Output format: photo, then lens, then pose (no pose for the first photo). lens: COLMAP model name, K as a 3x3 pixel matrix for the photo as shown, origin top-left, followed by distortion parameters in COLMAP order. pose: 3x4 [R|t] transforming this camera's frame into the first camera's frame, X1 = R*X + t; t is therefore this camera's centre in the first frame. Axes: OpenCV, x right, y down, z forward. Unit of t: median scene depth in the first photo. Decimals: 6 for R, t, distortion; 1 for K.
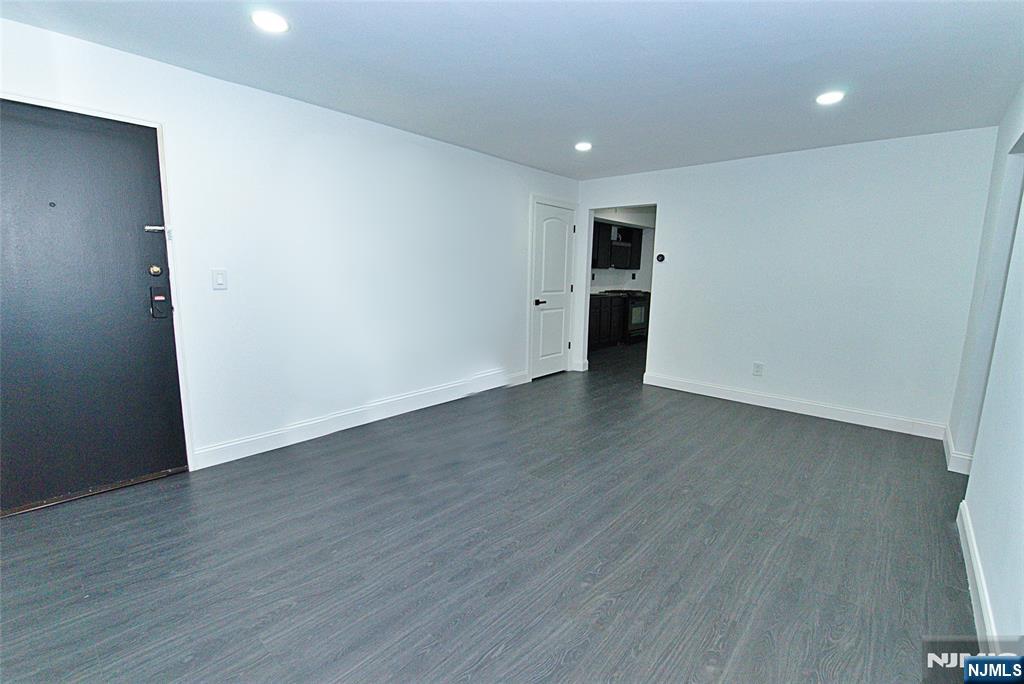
lens RADIAL K [[440.7, 0, 508.7], [0, 440.7, 314.9], [0, 0, 1]] dist [0.000490, 0.000061]
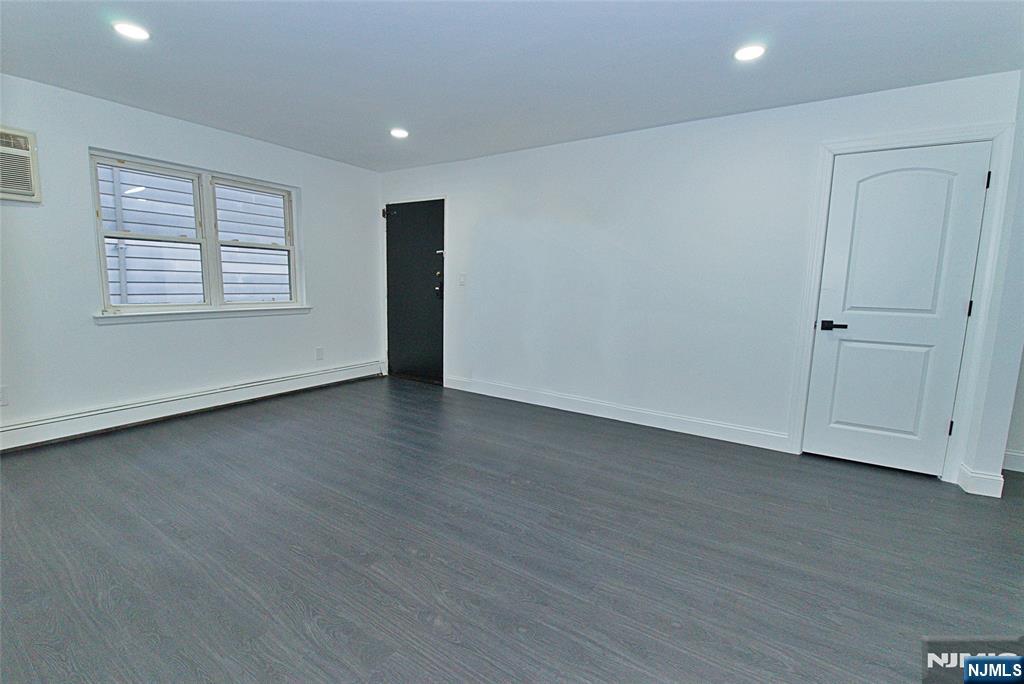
lens RADIAL K [[429.2, 0, 513.8], [0, 429.2, 317.0], [0, 0, 1]] dist [-0.016416, -0.000316]
pose [[0.185885, 0.062651, -0.980572, 1.166051], [-0.116095, 0.992375, 0.041397, -0.031435], [0.975689, 0.106144, 0.191741, 1.052138]]
